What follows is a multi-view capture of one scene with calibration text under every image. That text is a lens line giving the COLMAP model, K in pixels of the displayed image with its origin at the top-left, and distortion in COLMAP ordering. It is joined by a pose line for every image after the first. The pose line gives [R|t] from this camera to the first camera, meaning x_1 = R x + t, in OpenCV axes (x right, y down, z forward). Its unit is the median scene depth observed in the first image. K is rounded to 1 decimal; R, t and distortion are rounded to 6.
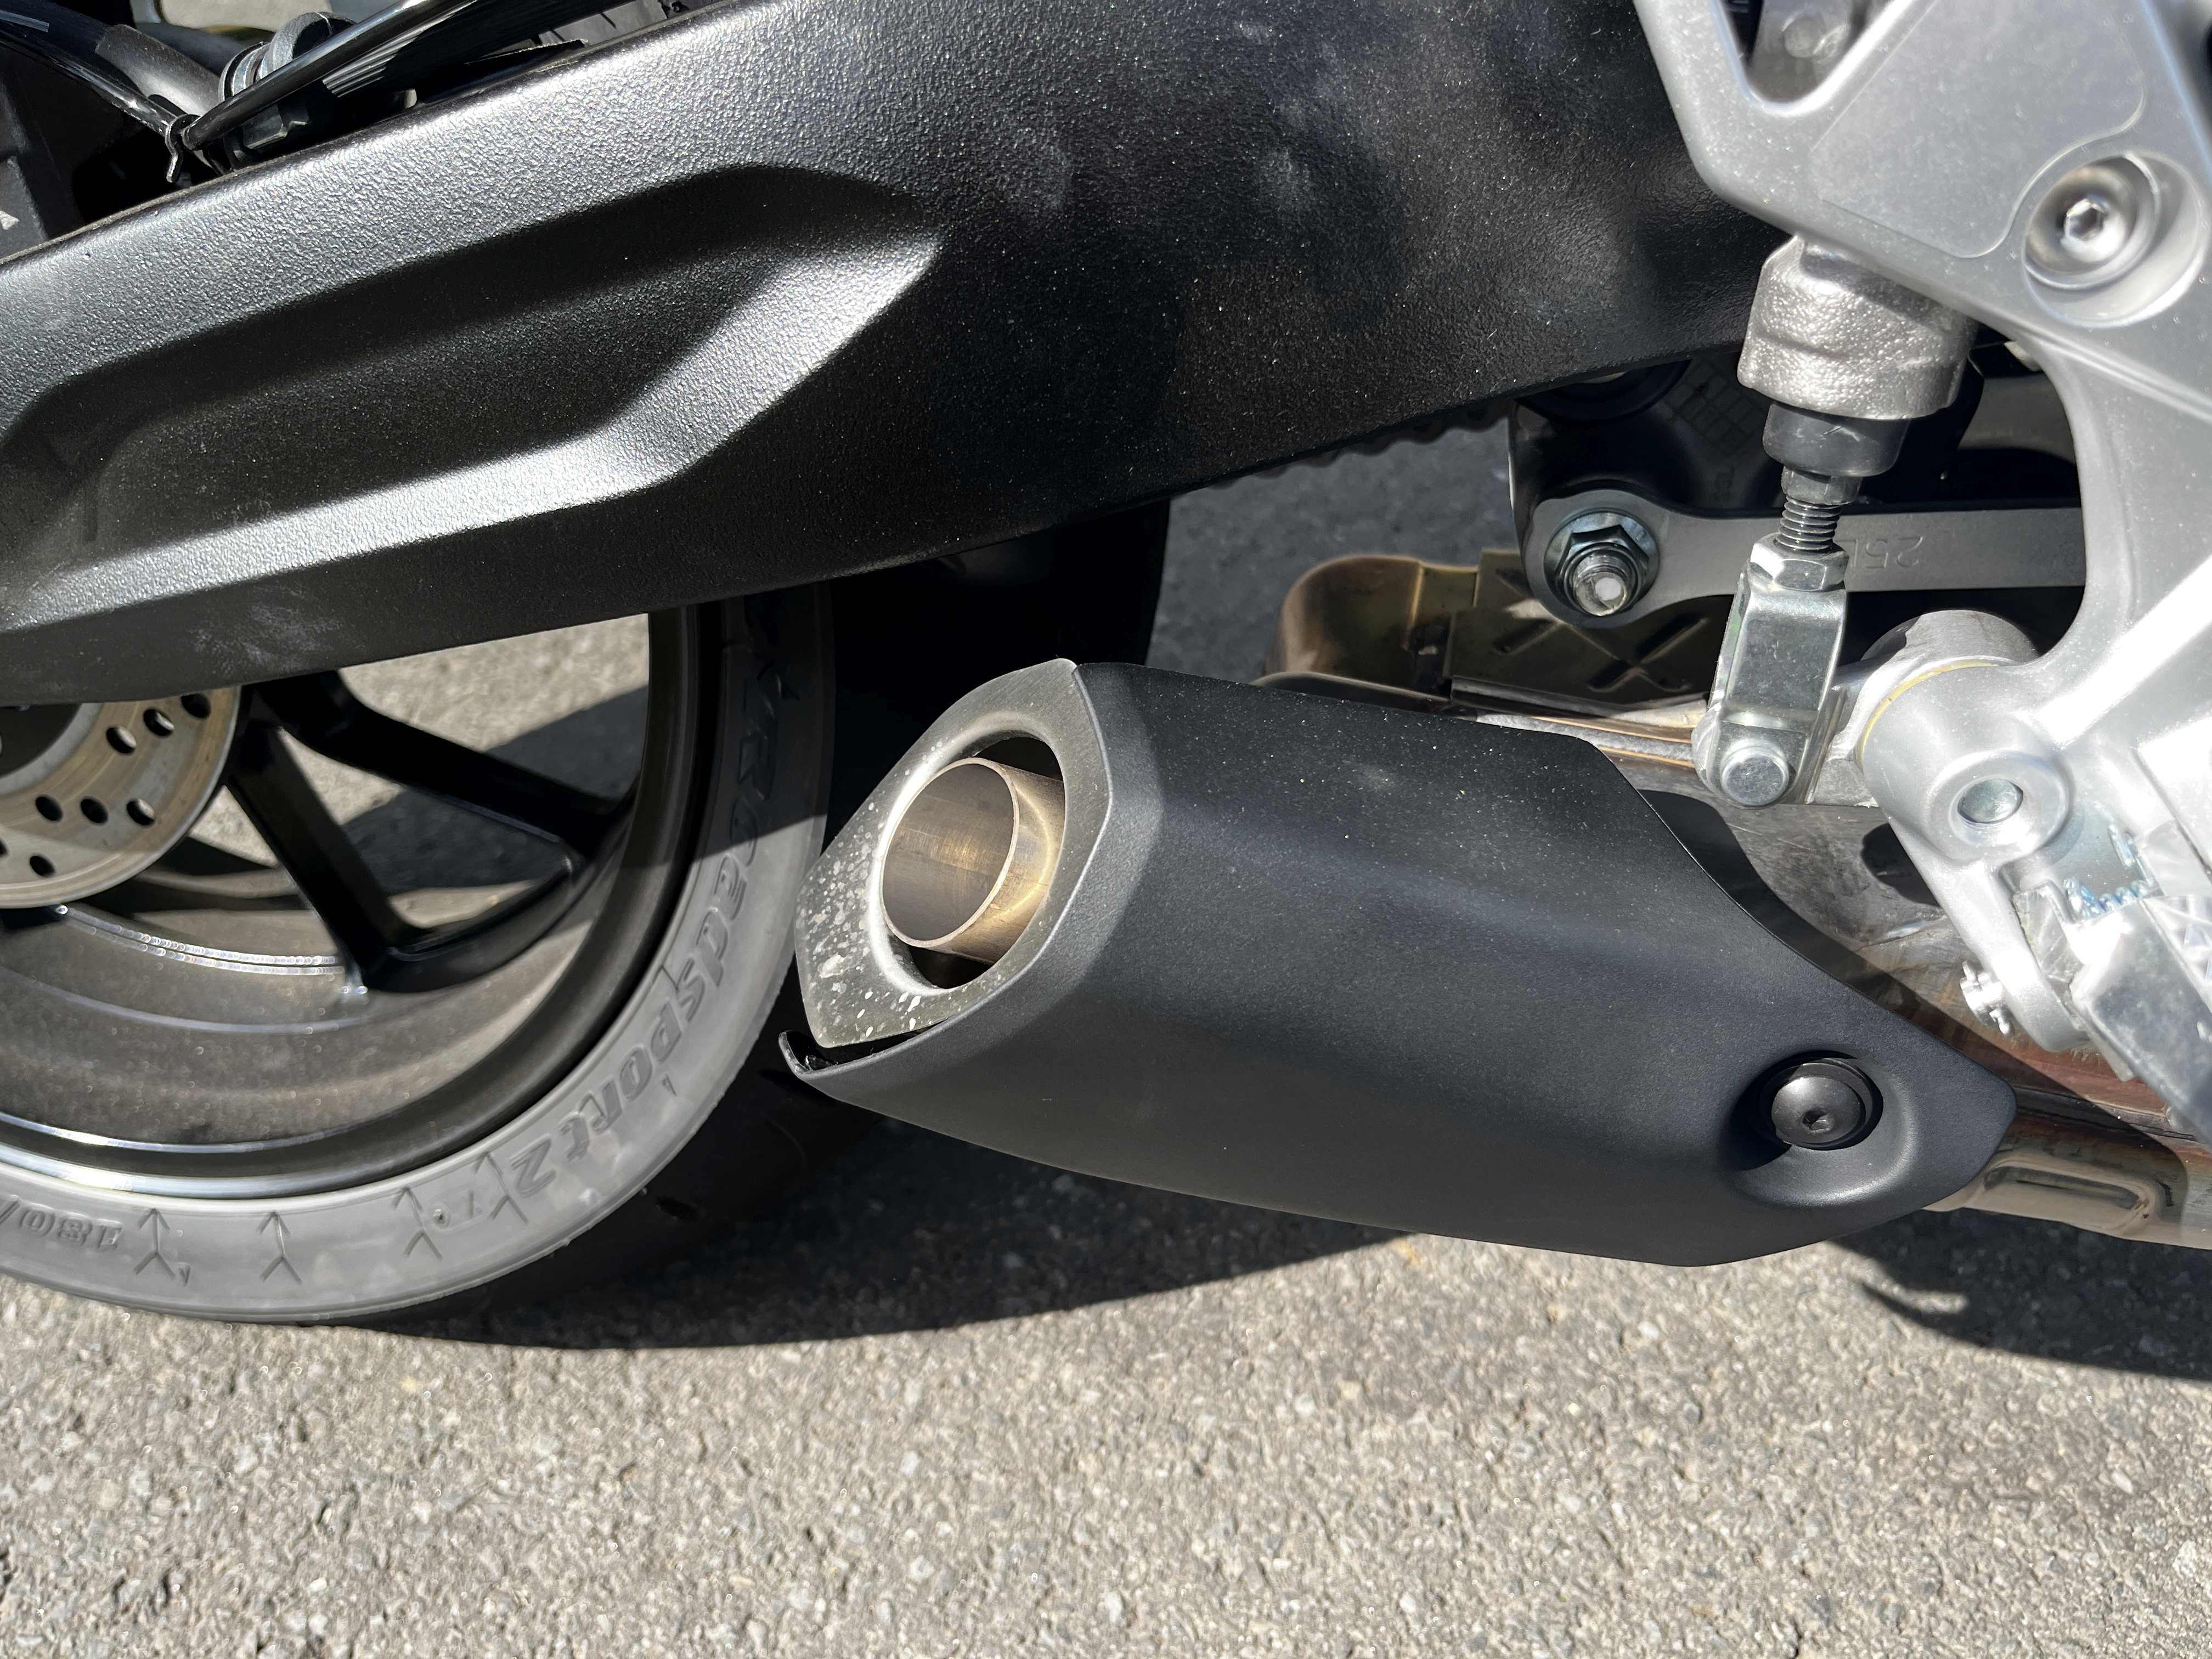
lens RADIAL K [[1711.3, 0, 1106.0], [0, 1711.3, 829.5], [0, 0, 1]] dist [0.001201, -0.010057]
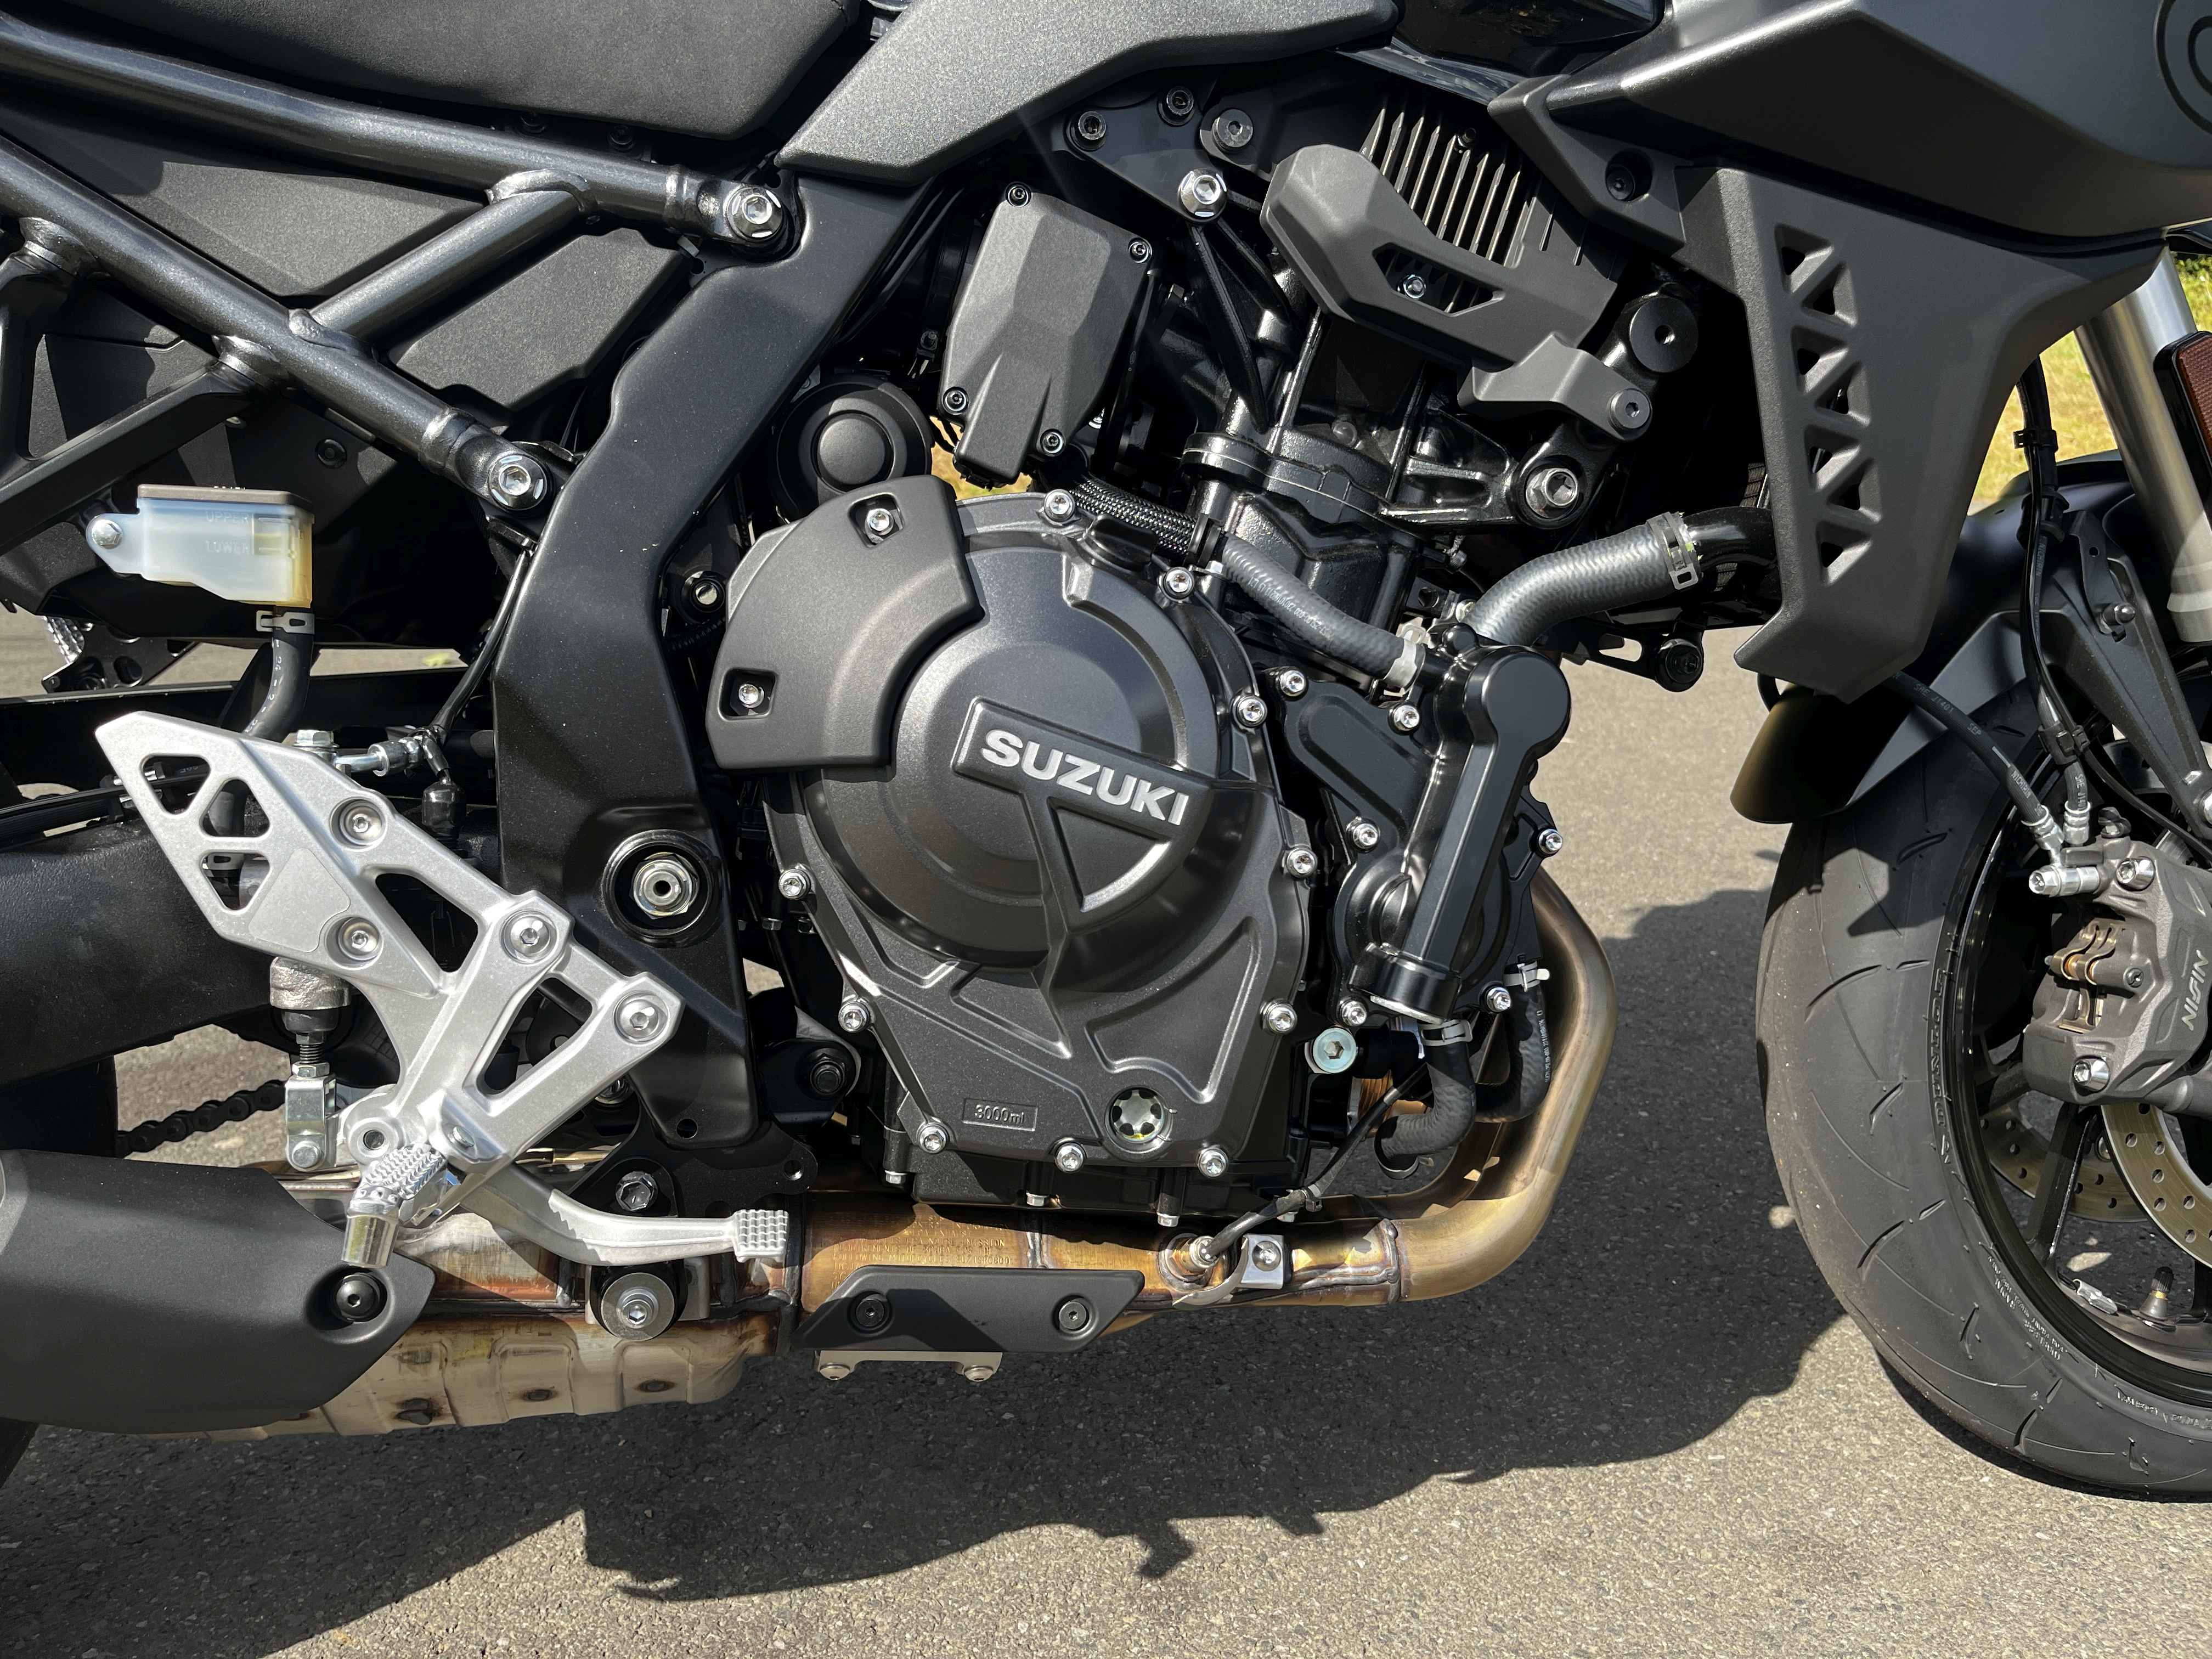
lens RADIAL K [[1711.3, 0, 1106.0], [0, 1711.3, 829.5], [0, 0, 1]] dist [0.001201, -0.010057]
pose [[0.906377, -0.035428, 0.420981, 0.419689], [0.218599, 0.892039, -0.395576, 0.824700], [-0.361517, 0.450567, 0.816269, -1.760361]]
